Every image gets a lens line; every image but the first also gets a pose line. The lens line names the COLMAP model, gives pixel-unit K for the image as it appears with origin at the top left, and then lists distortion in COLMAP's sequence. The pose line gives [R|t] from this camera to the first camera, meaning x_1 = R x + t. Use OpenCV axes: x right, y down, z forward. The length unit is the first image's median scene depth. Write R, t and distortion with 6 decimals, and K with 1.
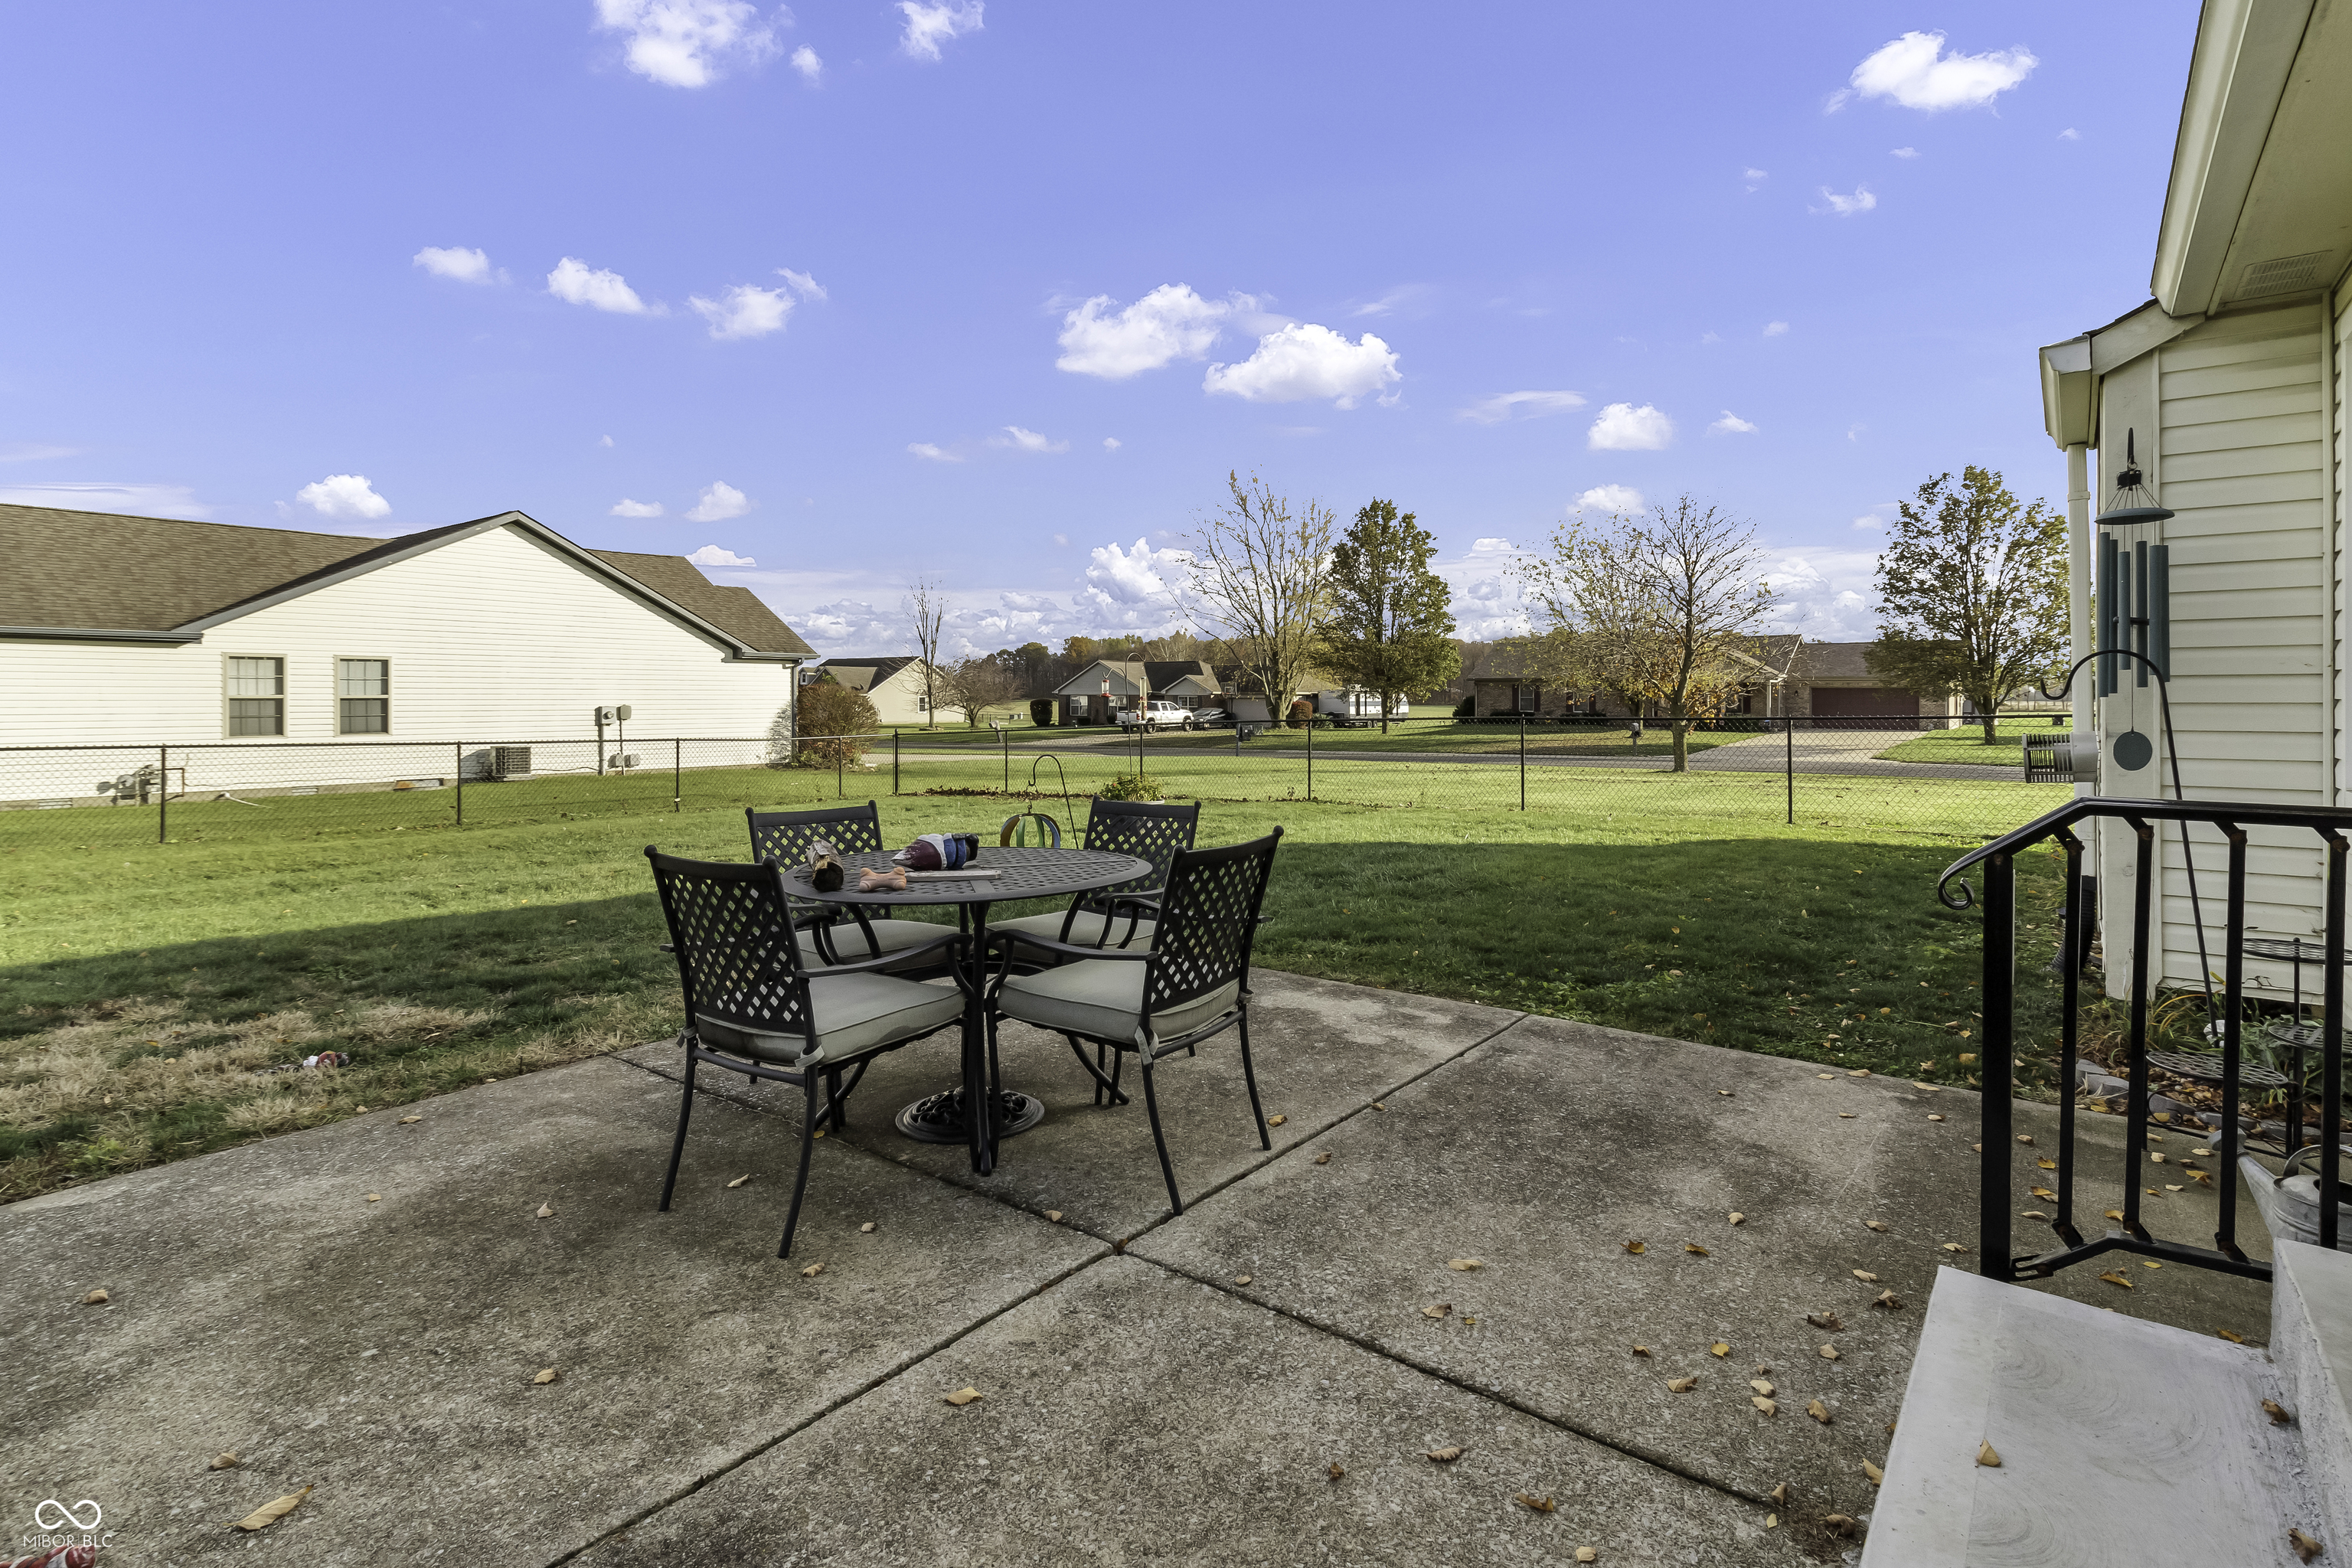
lens RADIAL K [[1134.2, 0, 1213.9], [0, 1134.2, 767.7], [0, 0, 1]] dist [0.002598, -0.000280]
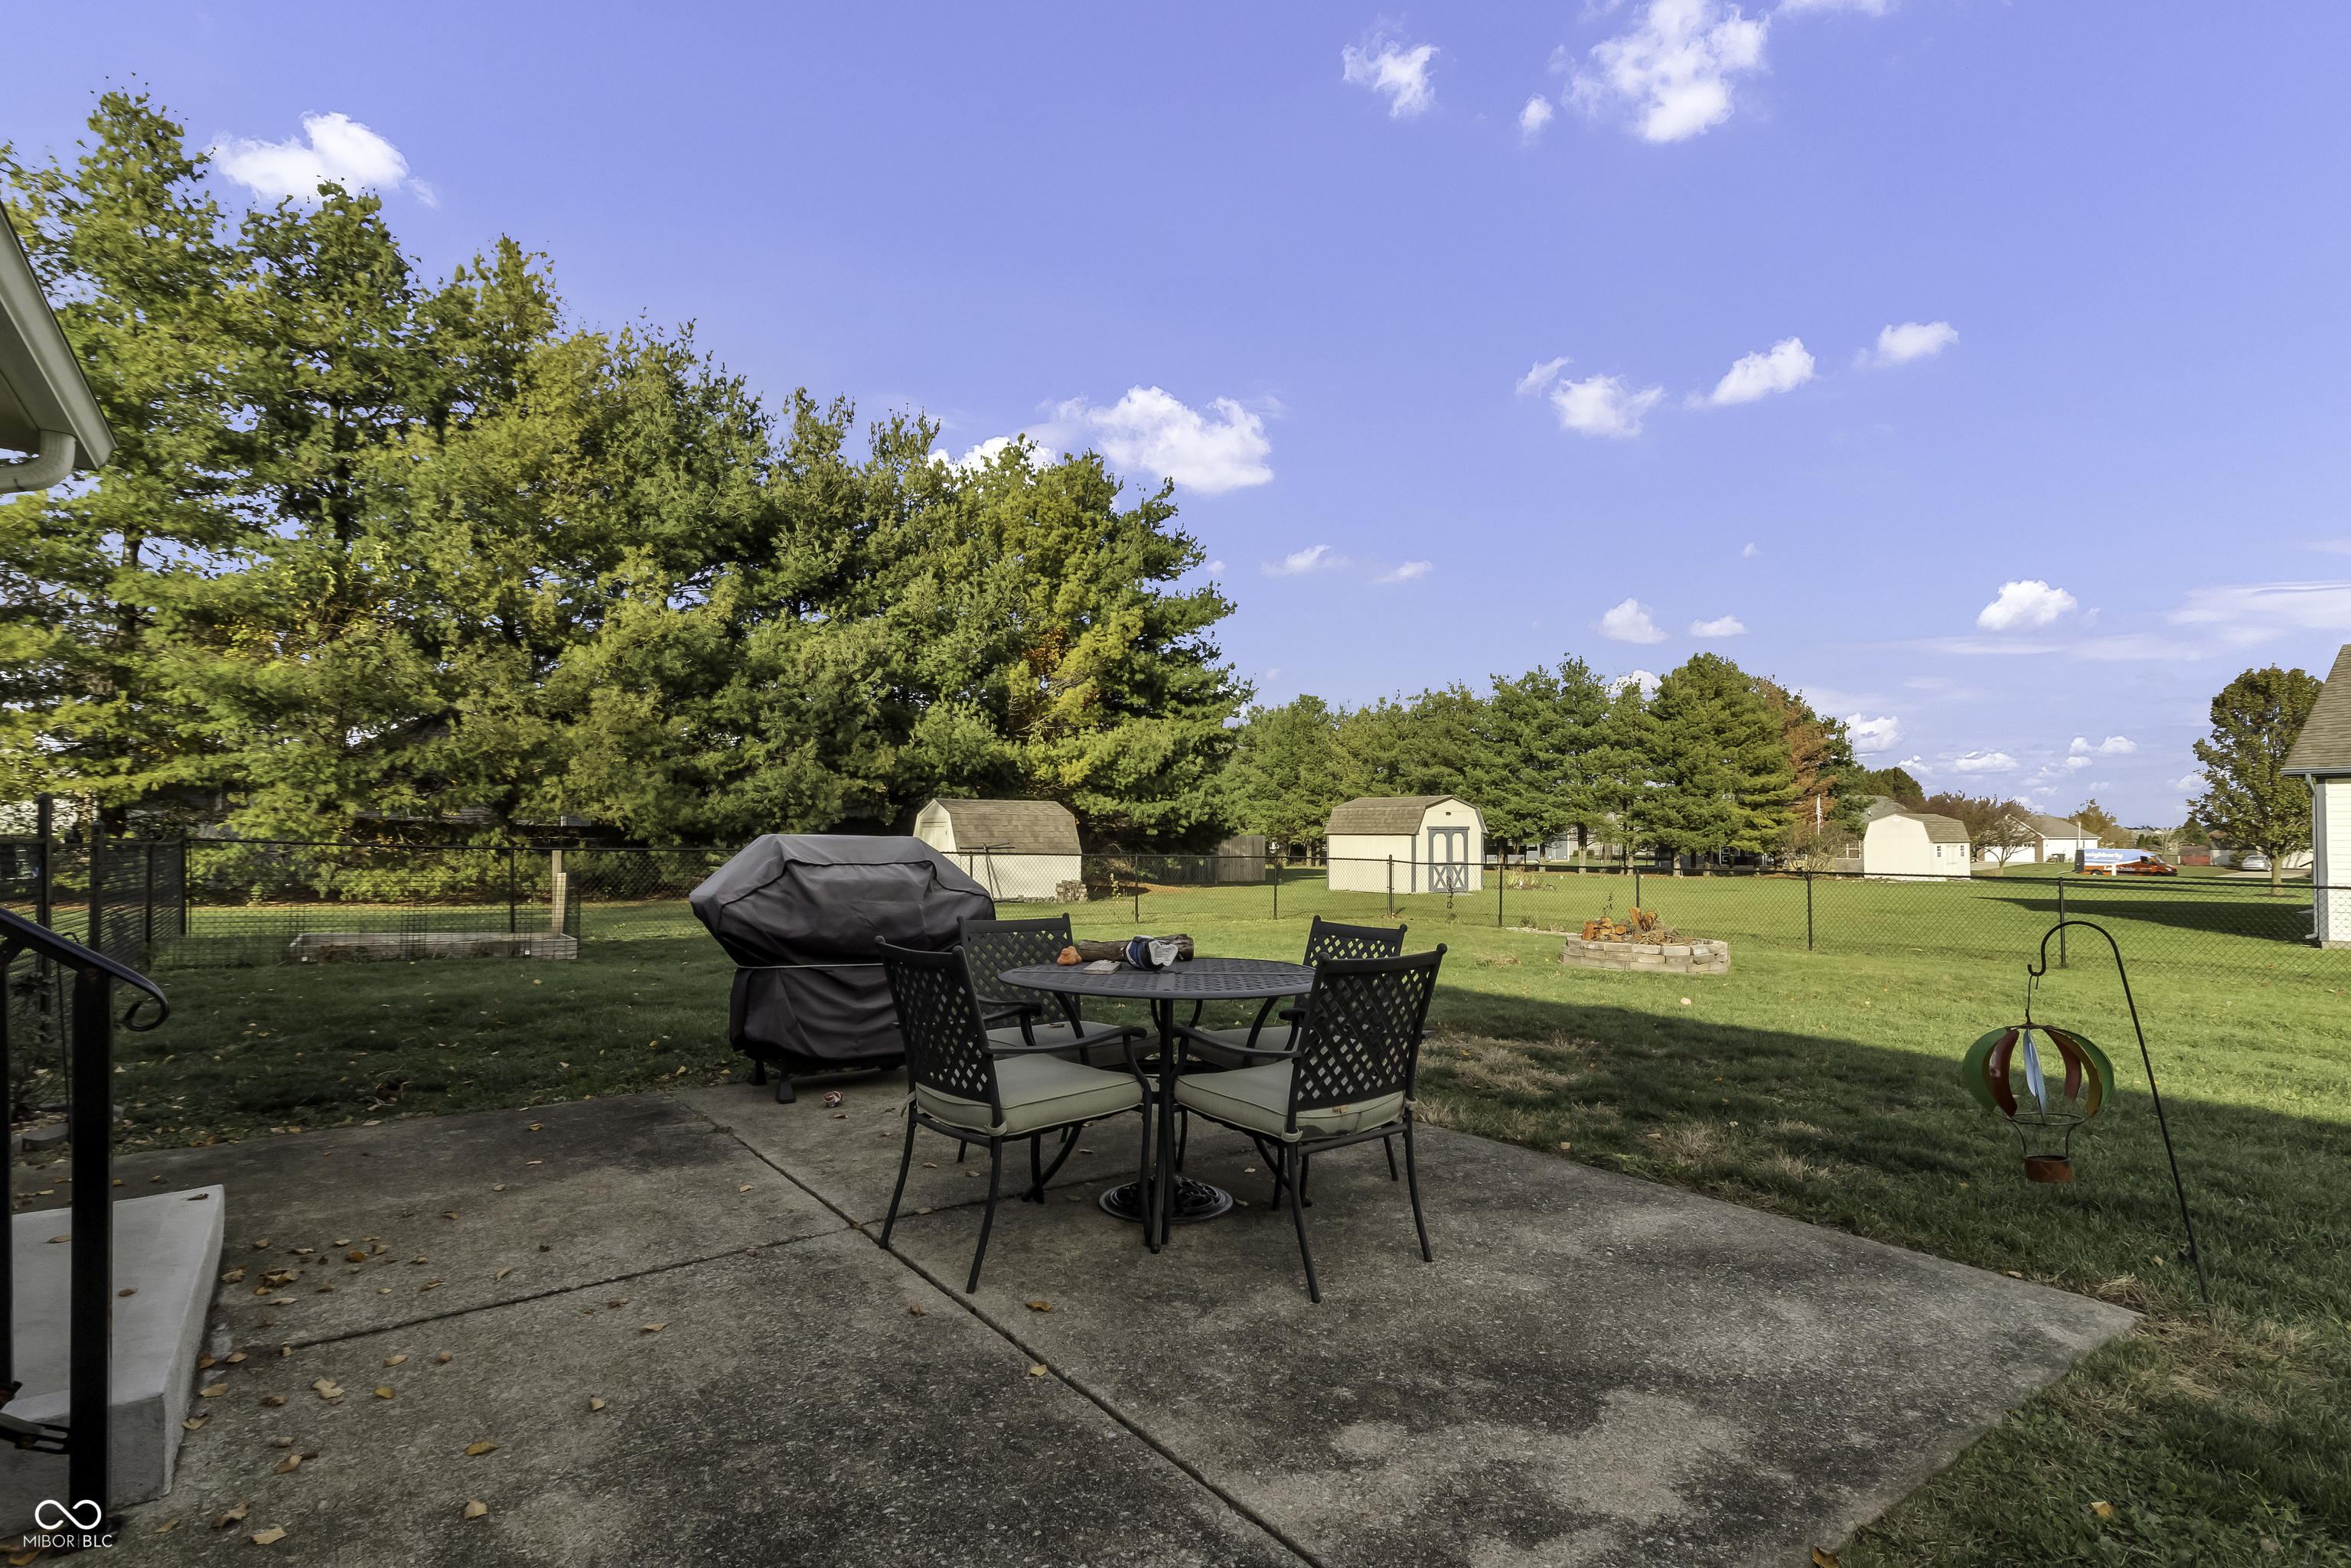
lens RADIAL K [[1175.1, 0, 1185.9], [0, 1175.1, 807.2], [0, 0, 1]] dist [0.004482, 0.001836]
pose [[-0.282968, -0.028806, -0.958697, 0.757391], [-0.059472, 0.998152, -0.012437, -0.048639], [0.957284, 0.053496, -0.284158, 1.152728]]
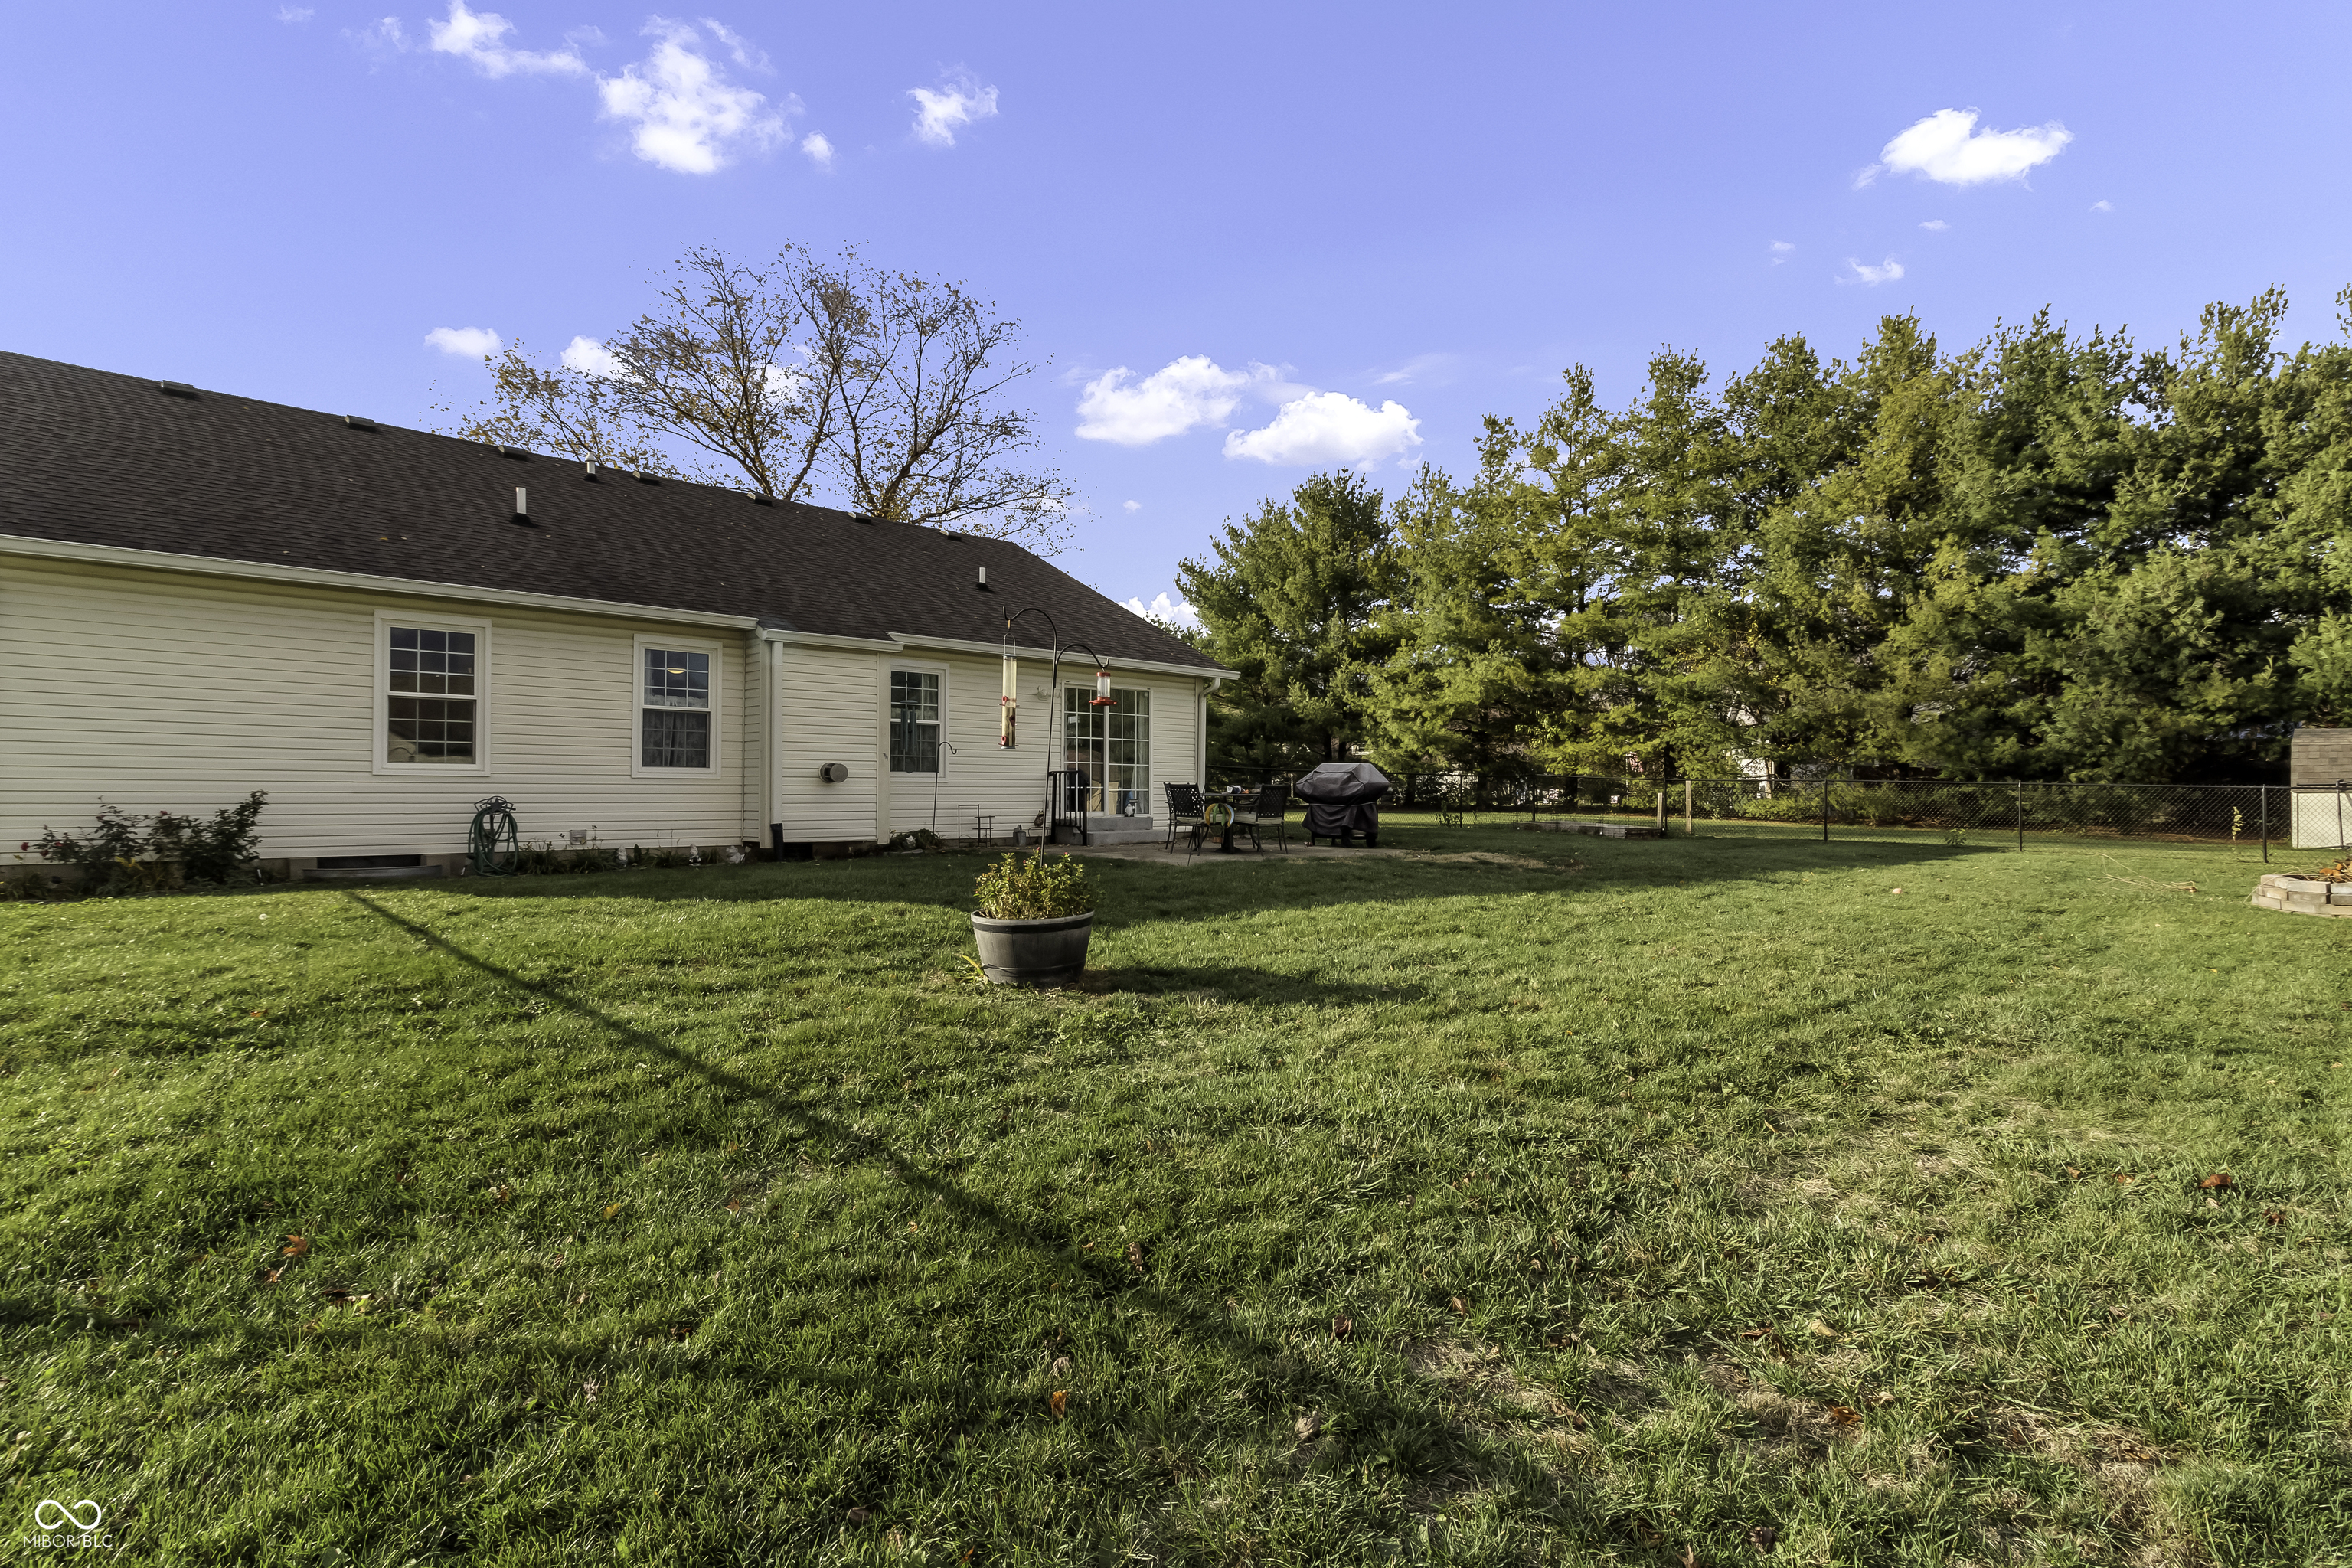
lens RADIAL K [[1175.7, 0, 1186.4], [0, 1175.7, 807.2], [0, 0, 1]] dist [0.004482, 0.001836]
pose [[-0.985970, -0.007785, 0.166742, -0.696991], [0.004525, 0.997298, 0.073323, -0.166373], [-0.166862, 0.073049, -0.983271, 4.725473]]
